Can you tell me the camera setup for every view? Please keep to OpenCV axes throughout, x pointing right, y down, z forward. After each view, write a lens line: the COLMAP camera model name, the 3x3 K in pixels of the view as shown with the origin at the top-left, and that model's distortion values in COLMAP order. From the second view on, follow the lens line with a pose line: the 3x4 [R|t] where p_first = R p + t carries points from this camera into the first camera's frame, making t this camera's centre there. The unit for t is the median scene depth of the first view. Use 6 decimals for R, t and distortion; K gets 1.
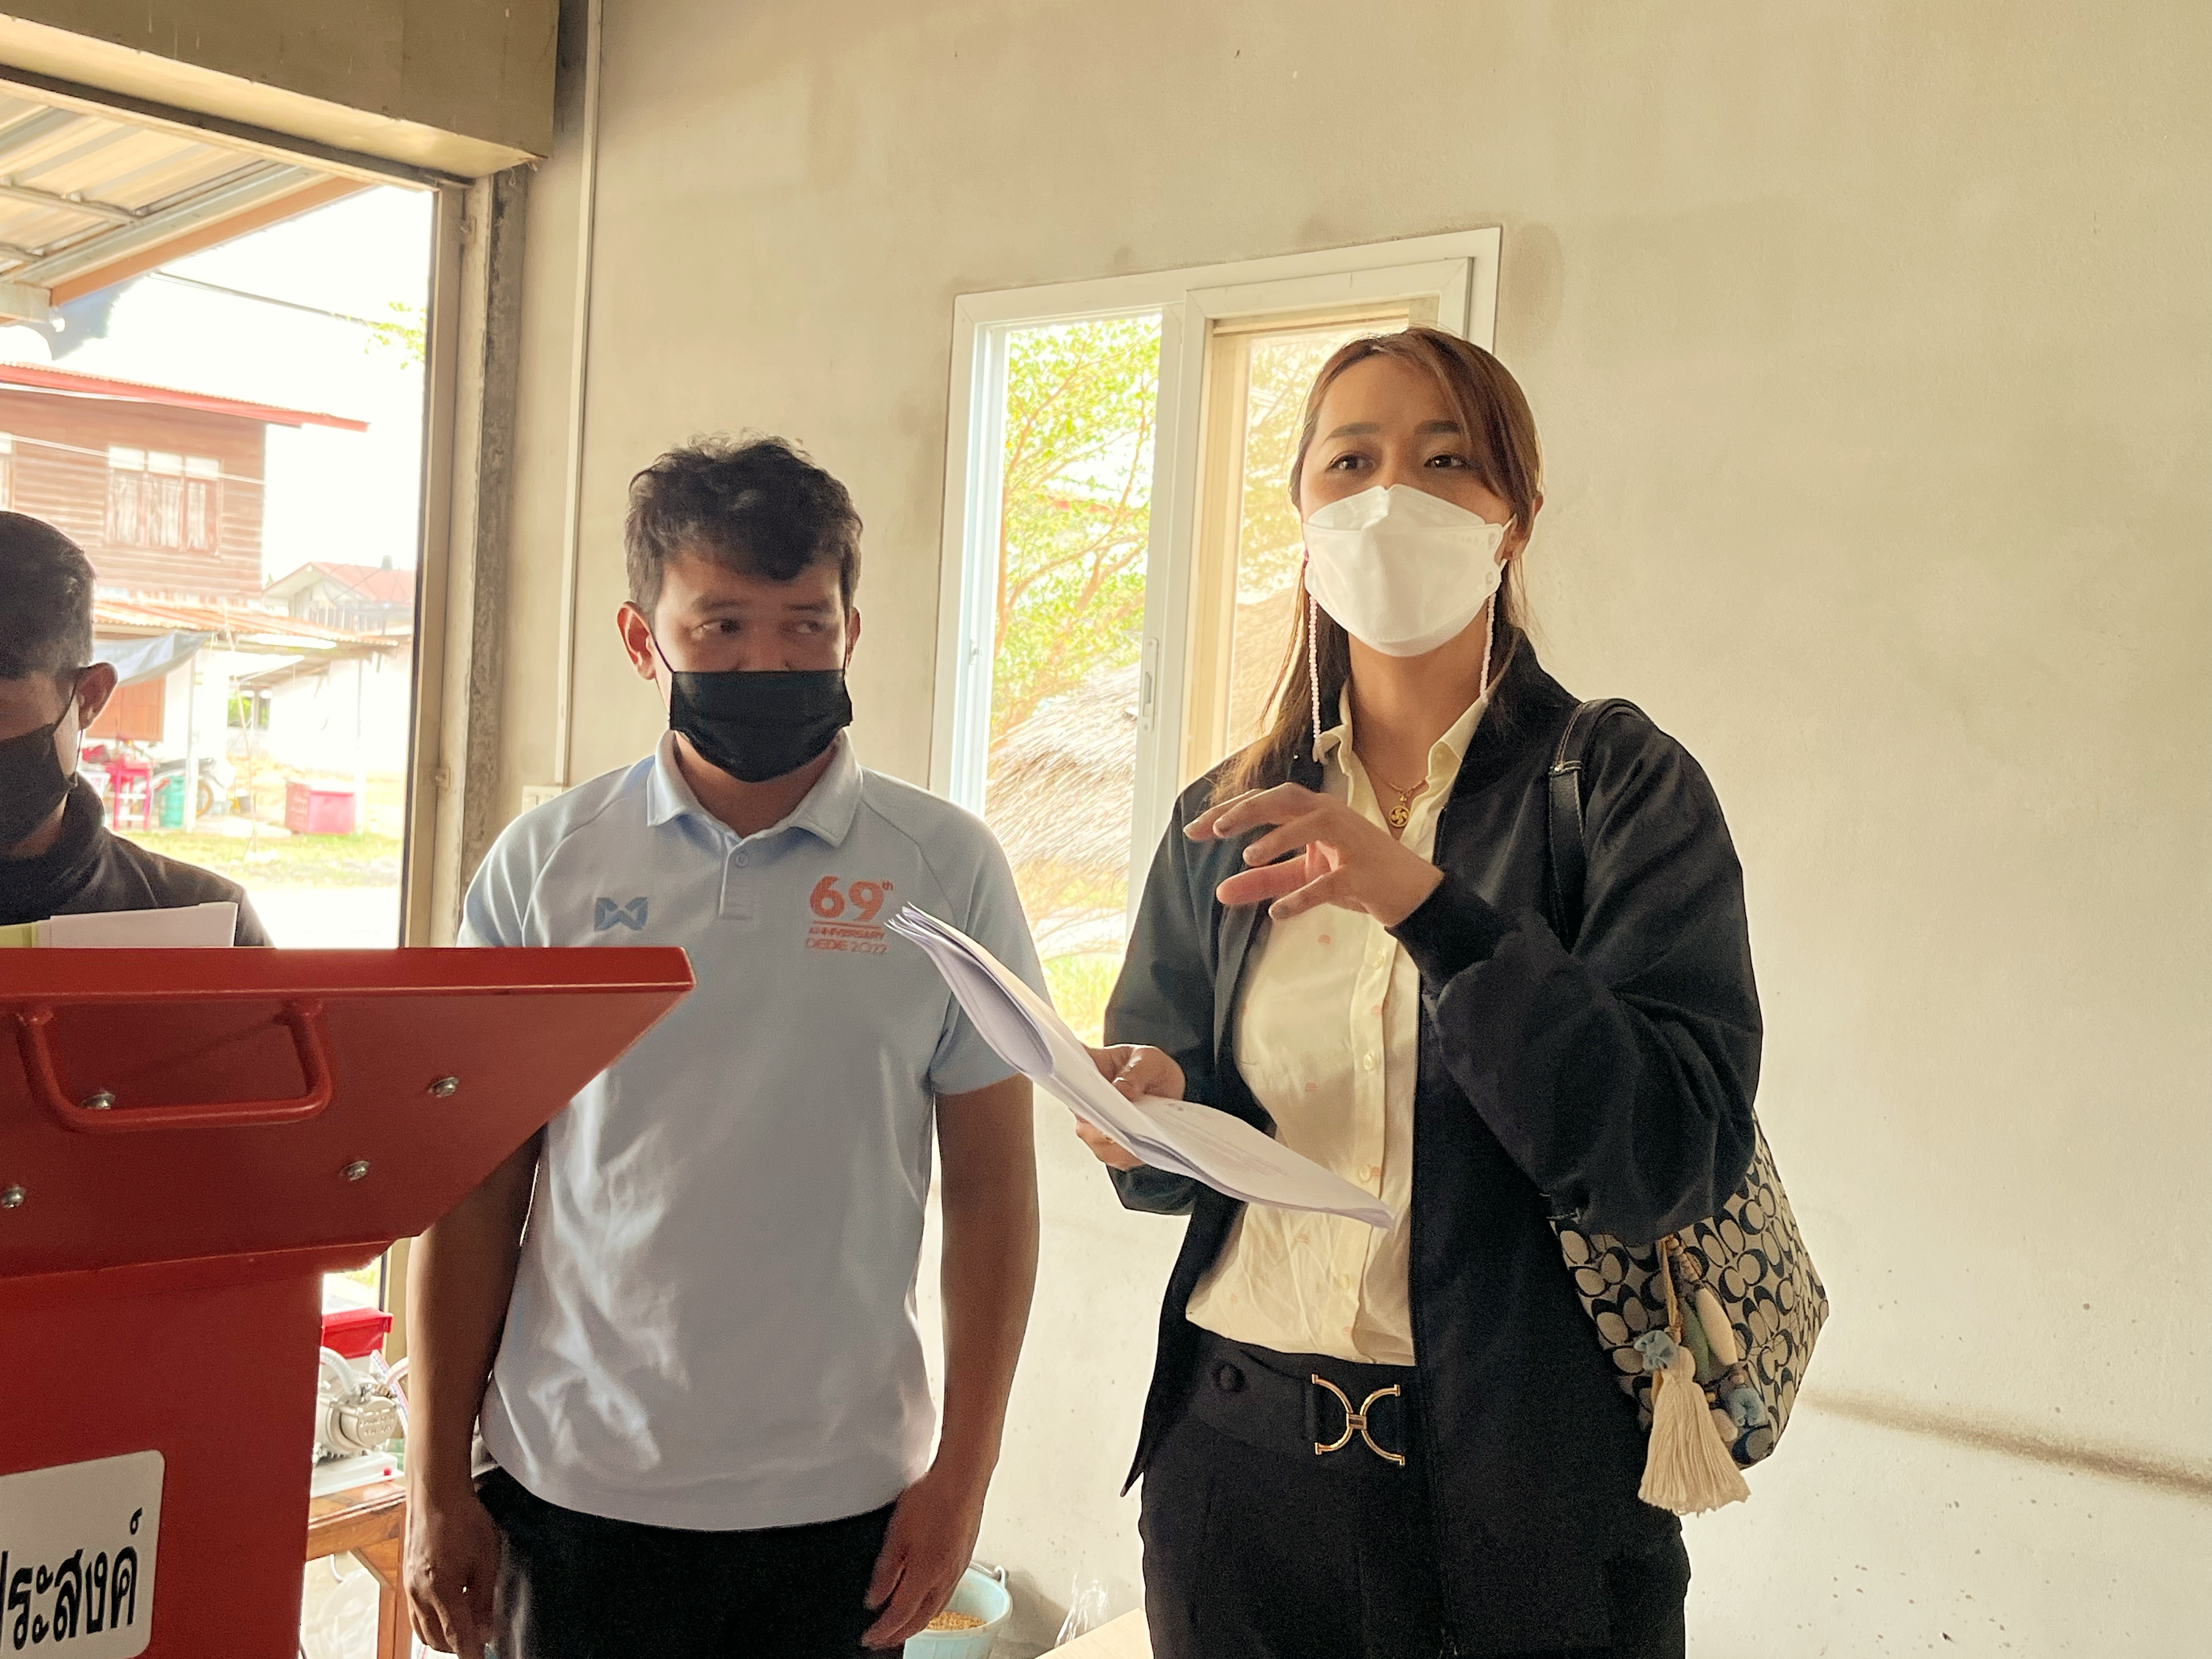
lens RADIAL K [[2384.3, 0, 1055.4], [0, 2384.3, 823.6], [0, 0, 1]] dist [0.009294, 0.007498]
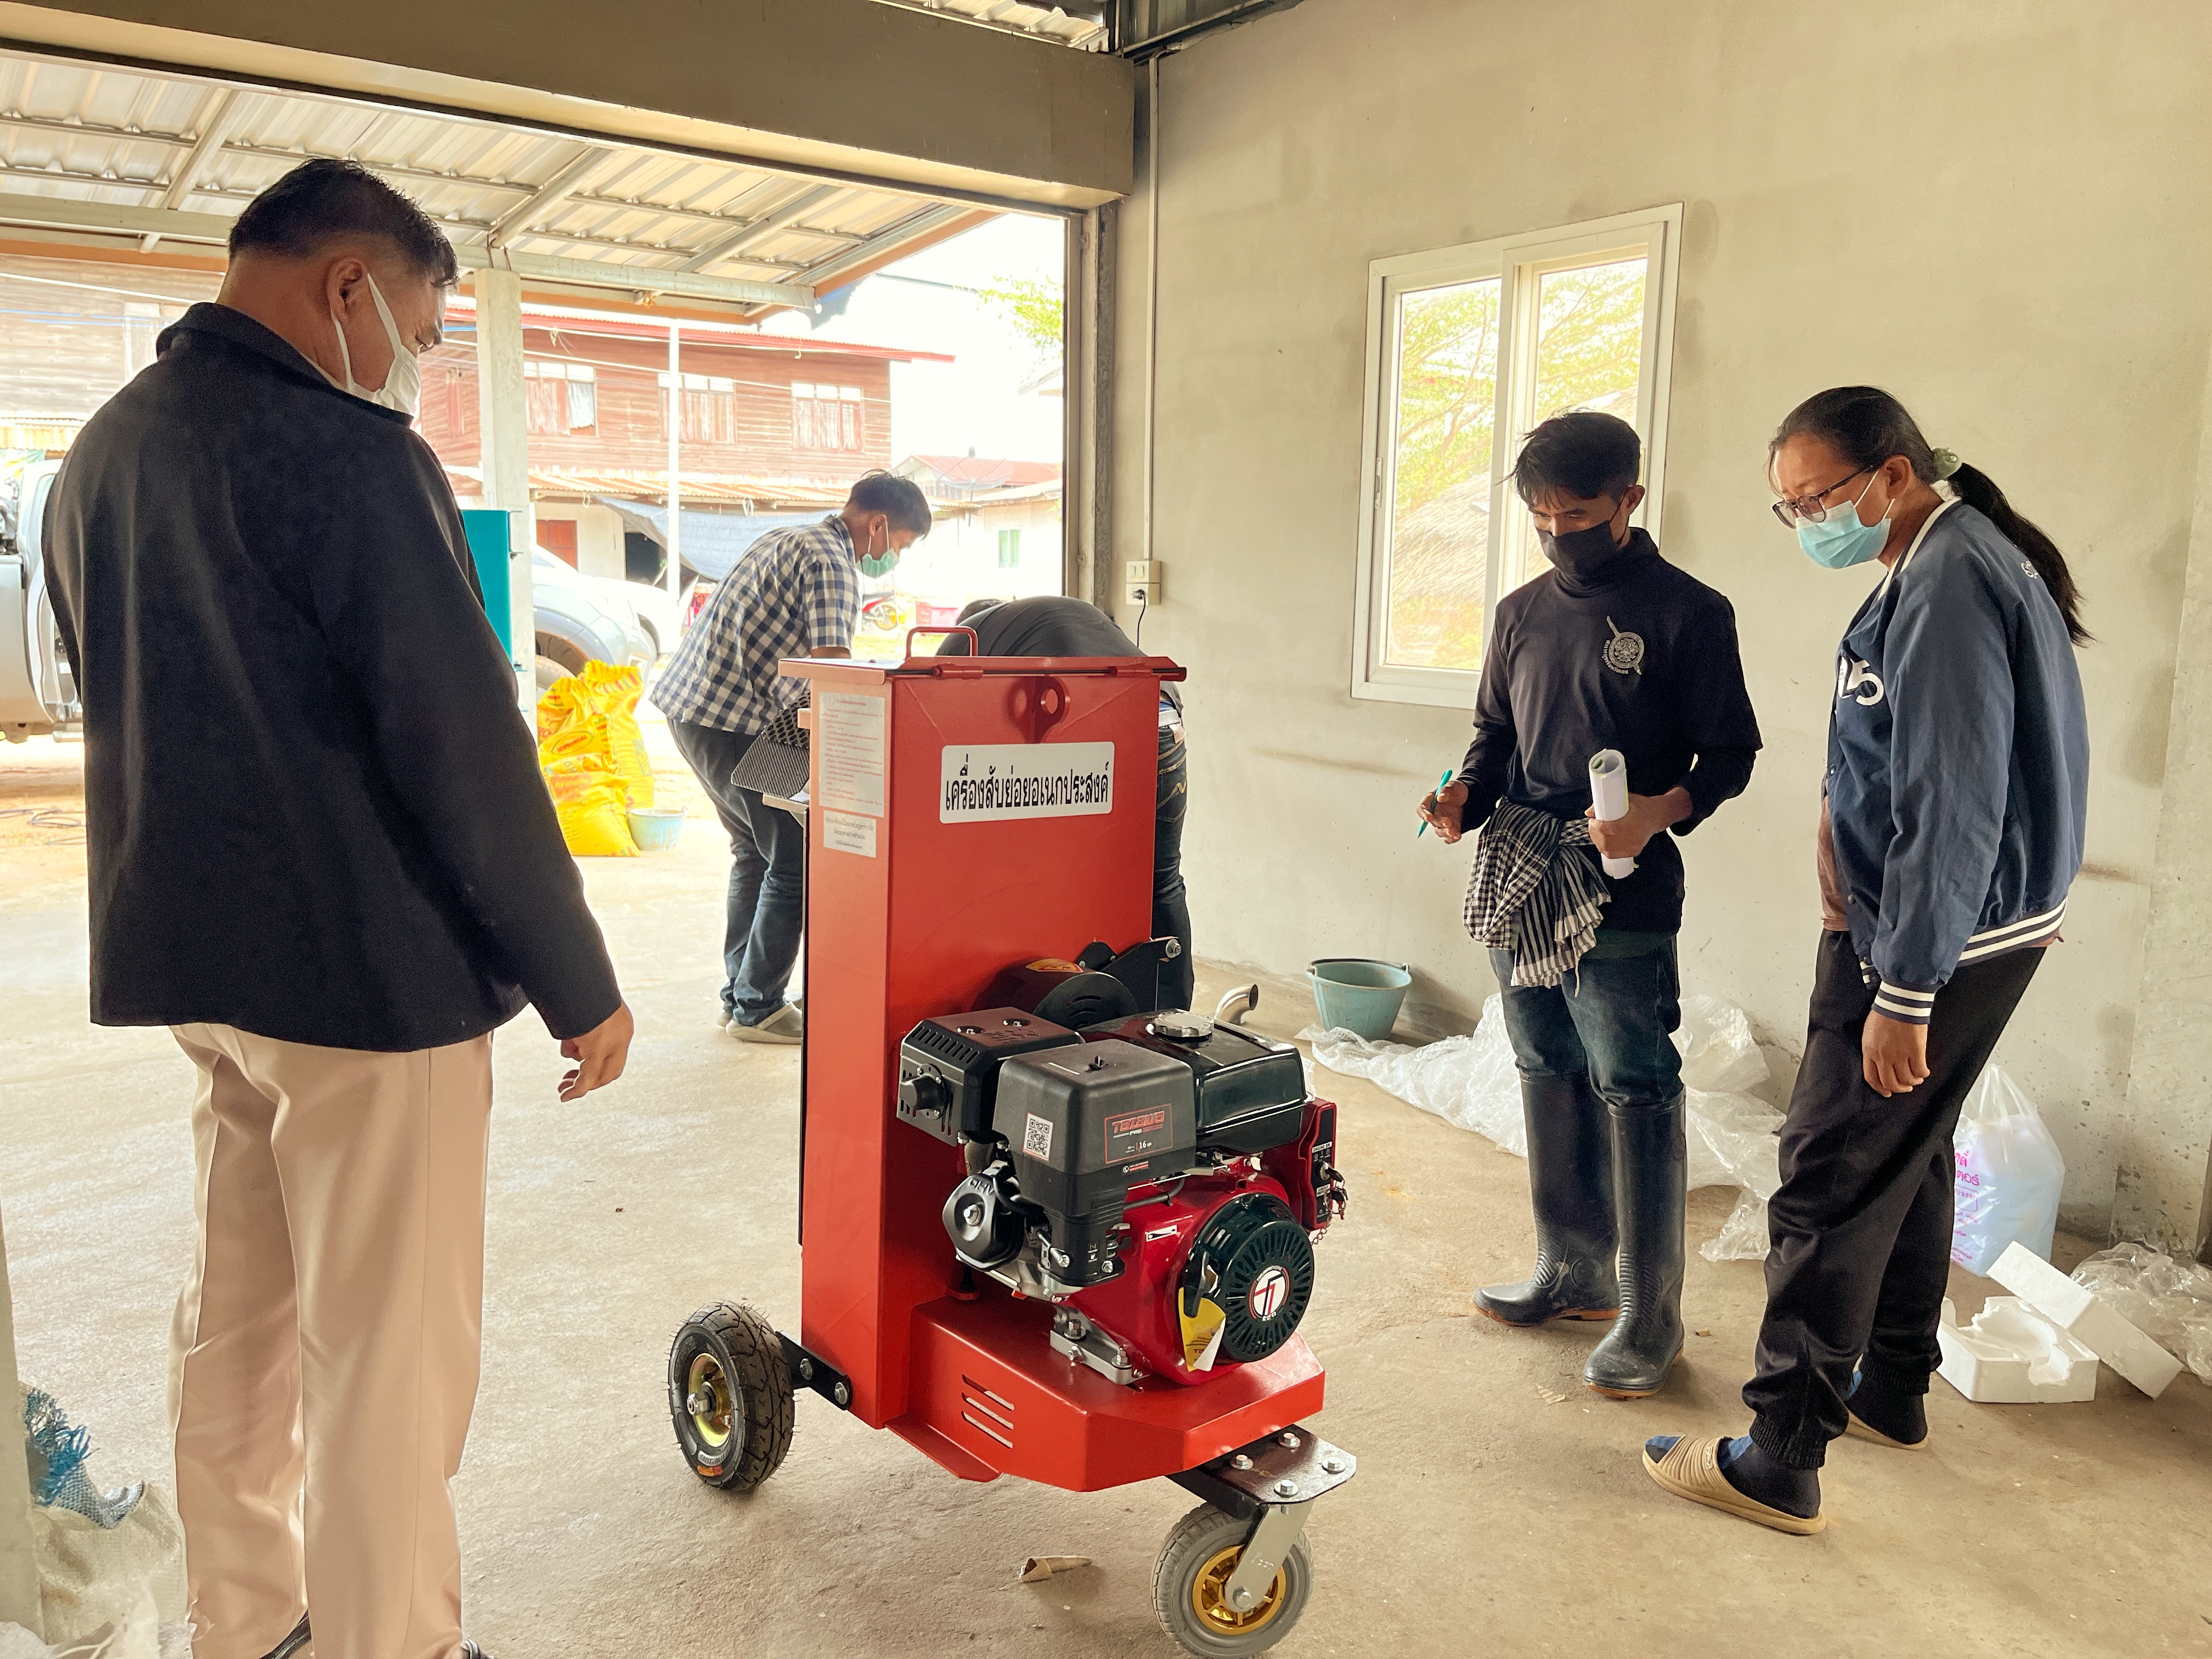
lens RADIAL K [[1663.6, 0, 1110.5], [0, 1663.6, 816.1], [0, 0, 1]] dist [0.074238, -0.113565]
pose [[0.982100, -0.015181, -0.187749, -0.002080], [0.036605, 0.993126, 0.111175, 0.028745], [0.184771, -0.116058, 0.975905, -0.203598]]
